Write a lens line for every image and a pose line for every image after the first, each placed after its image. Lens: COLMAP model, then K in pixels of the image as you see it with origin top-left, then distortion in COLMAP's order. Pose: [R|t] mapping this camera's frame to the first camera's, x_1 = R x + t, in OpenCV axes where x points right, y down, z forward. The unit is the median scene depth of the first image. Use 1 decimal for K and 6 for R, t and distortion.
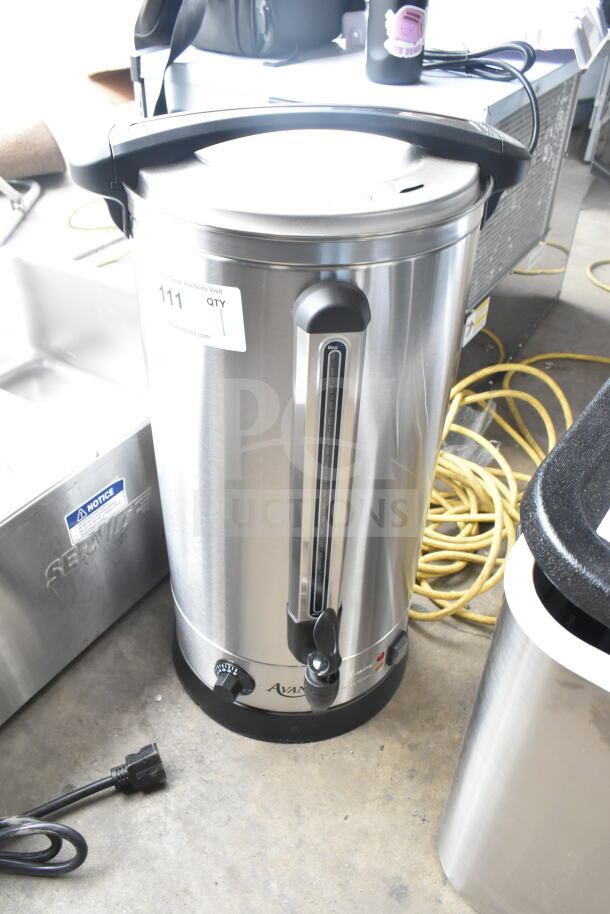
lens RADIAL K [[835.6, 0, 308.9], [0, 835.6, 457.3], [0, 0, 1]] dist [0.000677, 0.008317]
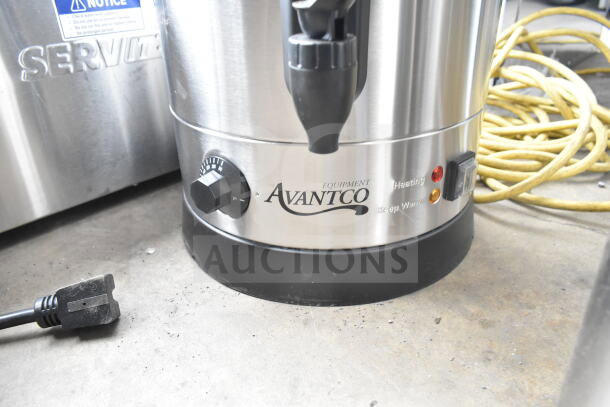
lens RADIAL K [[477.3, 0, 301.7], [0, 477.3, 204.0], [0, 0, 1]] dist [-0.008149, -0.008543]
pose [[0.980924, 0.027646, -0.192417, 0.052164], [-0.069231, 0.974617, -0.212905, 0.347342], [0.181647, 0.222165, 0.957939, 0.603389]]
